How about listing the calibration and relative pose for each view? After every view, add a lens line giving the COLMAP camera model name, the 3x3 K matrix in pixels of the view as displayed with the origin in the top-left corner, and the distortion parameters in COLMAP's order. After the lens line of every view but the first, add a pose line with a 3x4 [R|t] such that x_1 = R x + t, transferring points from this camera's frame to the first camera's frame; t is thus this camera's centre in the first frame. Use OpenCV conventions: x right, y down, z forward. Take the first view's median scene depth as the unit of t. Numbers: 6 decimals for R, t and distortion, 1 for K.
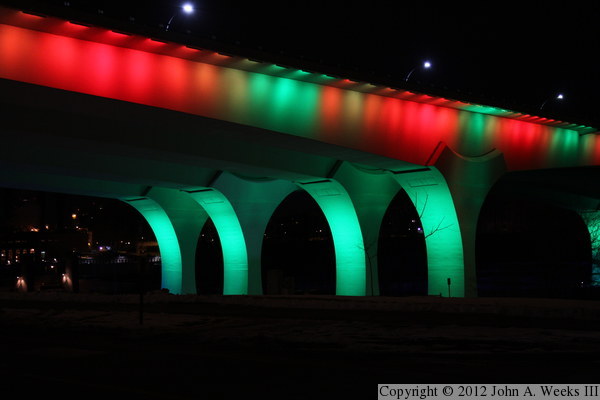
lens RADIAL K [[787.8, 0, 300.2], [0, 787.8, 197.0], [0, 0, 1]] dist [0.110106, 0.000000]
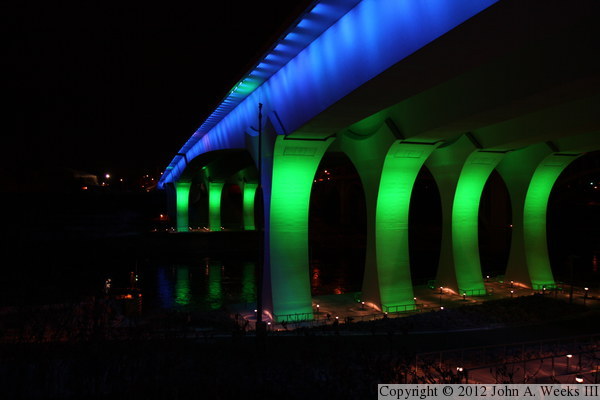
lens RADIAL K [[472.4, 0, 302.9], [0, 472.4, 198.5], [0, 0, 1]] dist [-0.086318, 0.061989]
pose [[0.472460, 0.033146, 0.880728, -0.731308], [-0.075307, 0.997156, 0.002870, 0.071524], [-0.878129, -0.067681, 0.473613, 0.954615]]
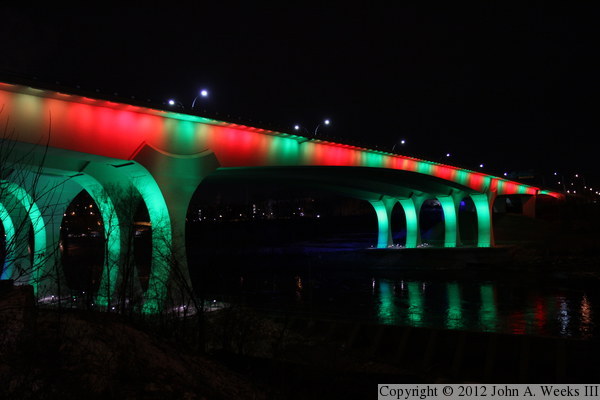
lens RADIAL K [[472.4, 0, 296.0], [0, 472.4, 200.3], [0, 0, 1]] dist [-0.086318, 0.061989]
pose [[0.997273, -0.003625, 0.073716, 0.339024], [0.002862, 0.999941, 0.010447, 0.016056], [-0.073749, -0.010208, 0.997225, 0.216297]]
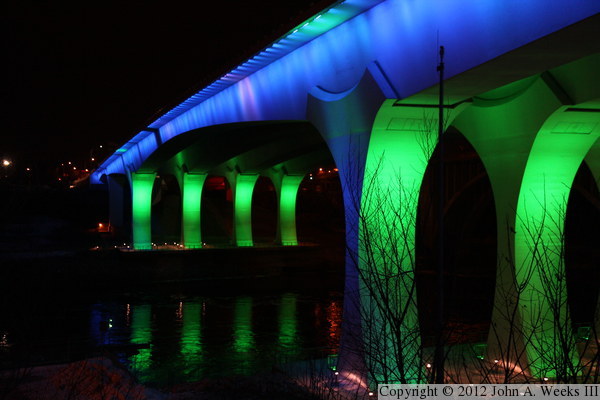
lens RADIAL K [[719.4, 0, 299.7], [0, 719.4, 202.2], [0, 0, 1]] dist [0.102947, 0.000000]
pose [[0.459801, 0.027752, 0.887588, -0.776965], [-0.074311, 0.997208, 0.007316, 0.080623], [-0.884907, -0.069322, 0.460580, 1.064330]]
